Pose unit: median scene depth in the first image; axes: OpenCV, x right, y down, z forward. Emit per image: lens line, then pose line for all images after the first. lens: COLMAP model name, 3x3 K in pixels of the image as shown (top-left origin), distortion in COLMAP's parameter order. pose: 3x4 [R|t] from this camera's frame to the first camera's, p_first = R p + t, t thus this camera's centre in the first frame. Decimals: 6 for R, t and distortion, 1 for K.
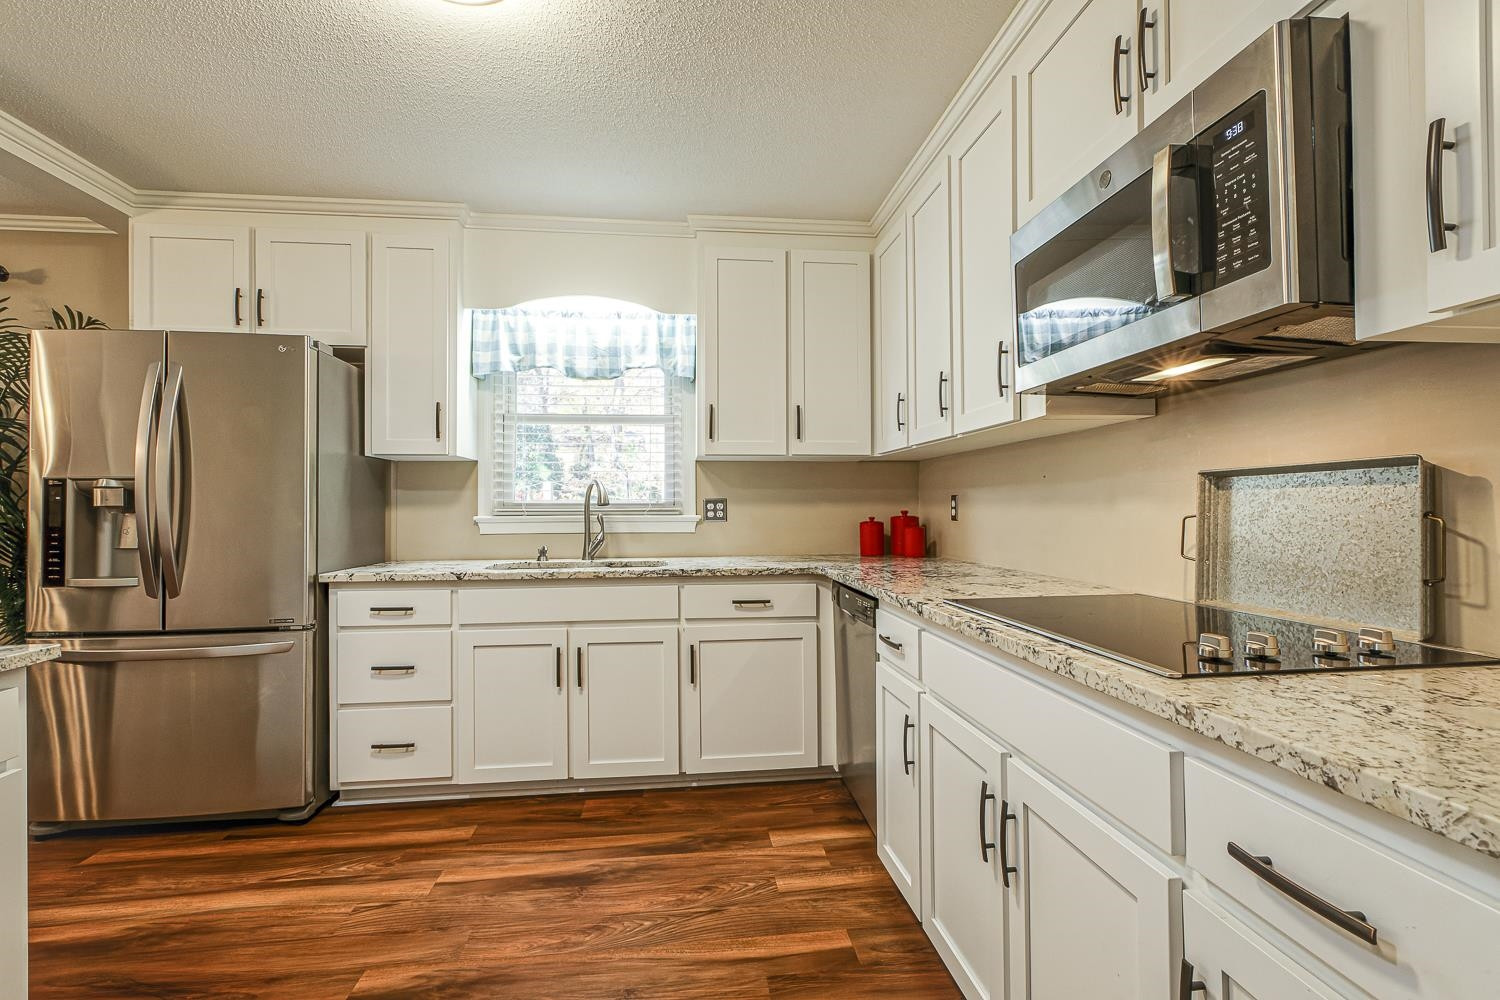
lens RADIAL K [[662.9, 0, 749.6], [0, 662.9, 508.3], [0, 0, 1]] dist [-0.000803, 0.000487]
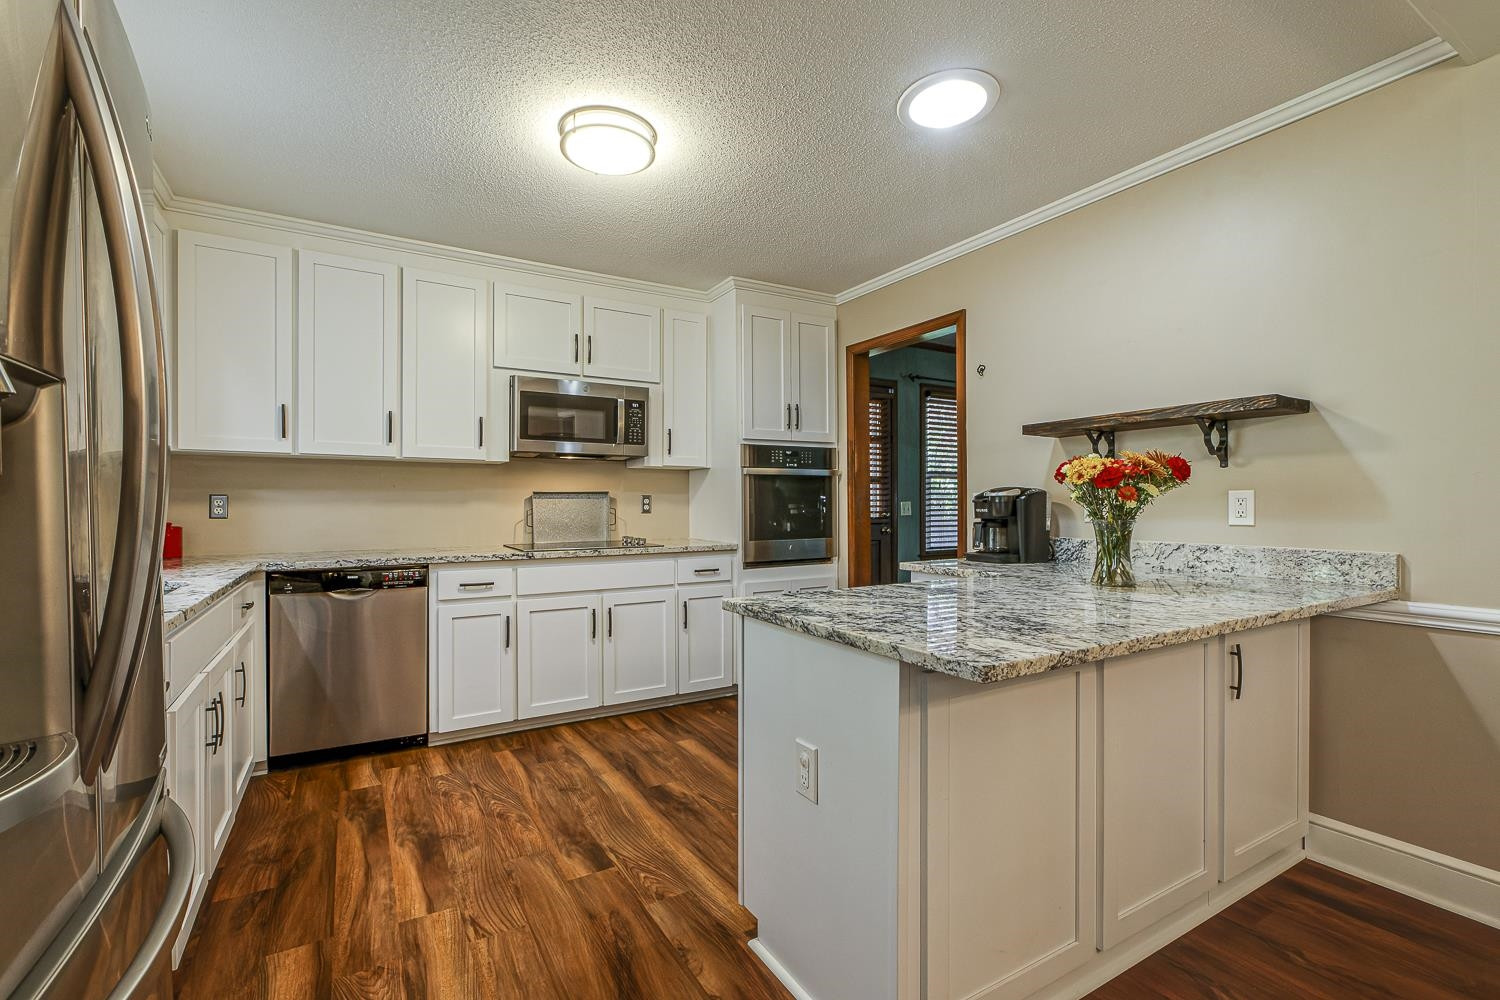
lens RADIAL K [[669.2, 0, 750.6], [0, 669.2, 515.4], [0, 0, 1]] dist [-0.018415, 0.011988]
pose [[-0.409244, -0.007857, 0.912391, -1.319143], [0.006435, 0.999913, 0.011497, 0.008431], [-0.912402, 0.010577, -0.409158, 0.856026]]
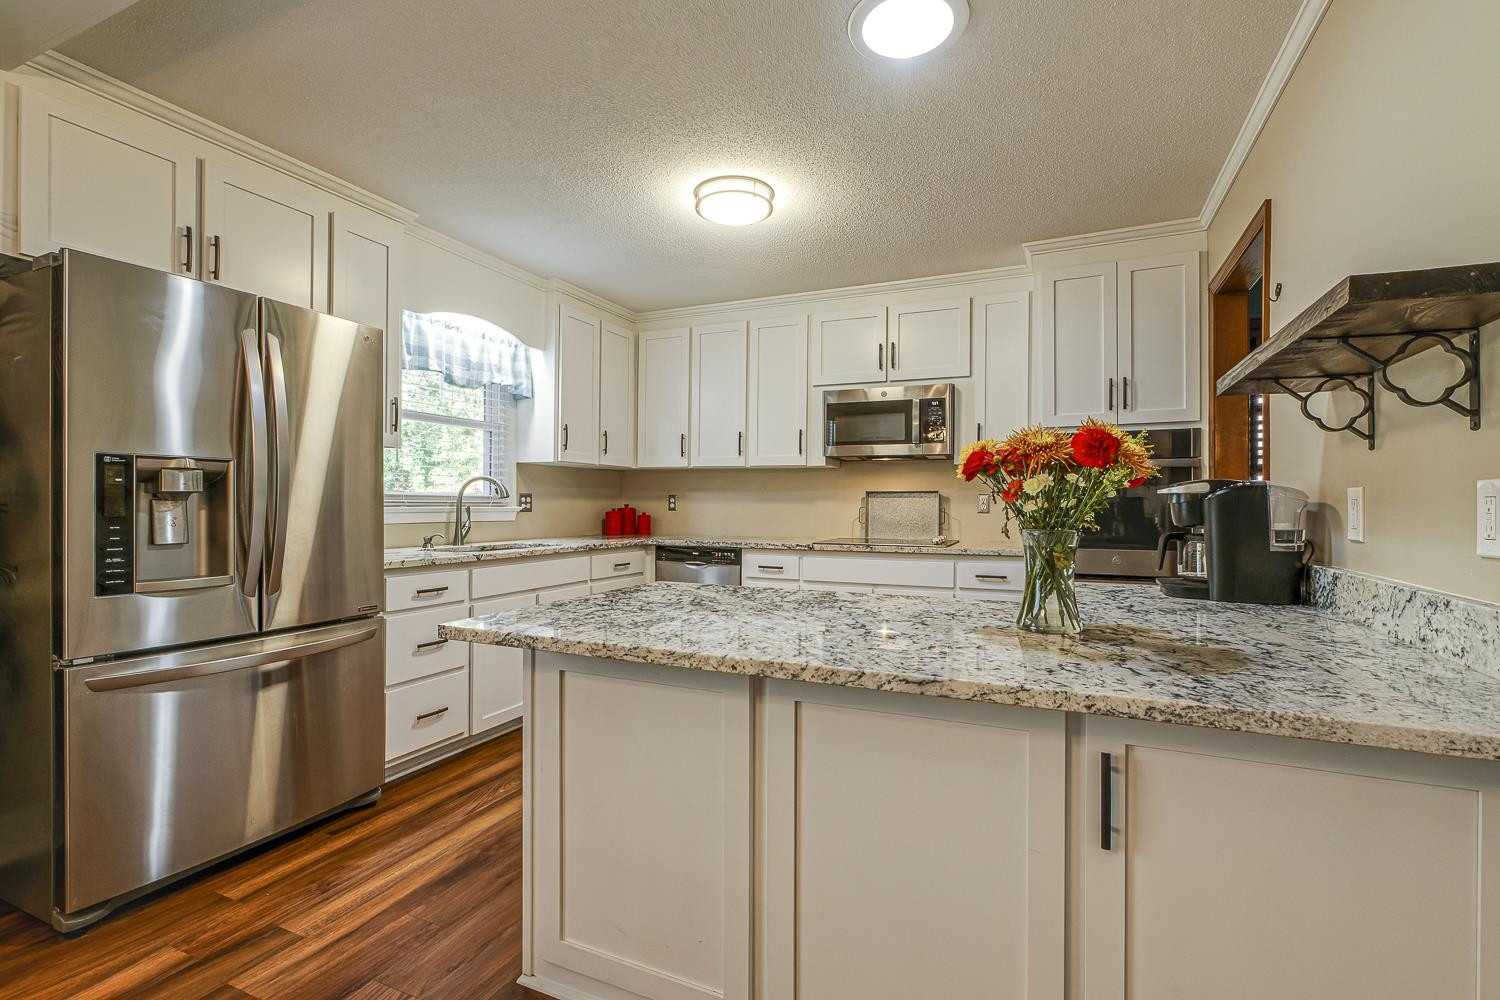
lens RADIAL K [[683.2, 0, 758.2], [0, 683.2, 514.0], [0, 0, 1]] dist [-0.003199, 0.000367]
pose [[0.507377, -0.004442, 0.861712, -1.350517], [-0.008213, 0.999916, 0.009991, 0.010374], [-0.861685, -0.012147, 0.507299, -0.047642]]
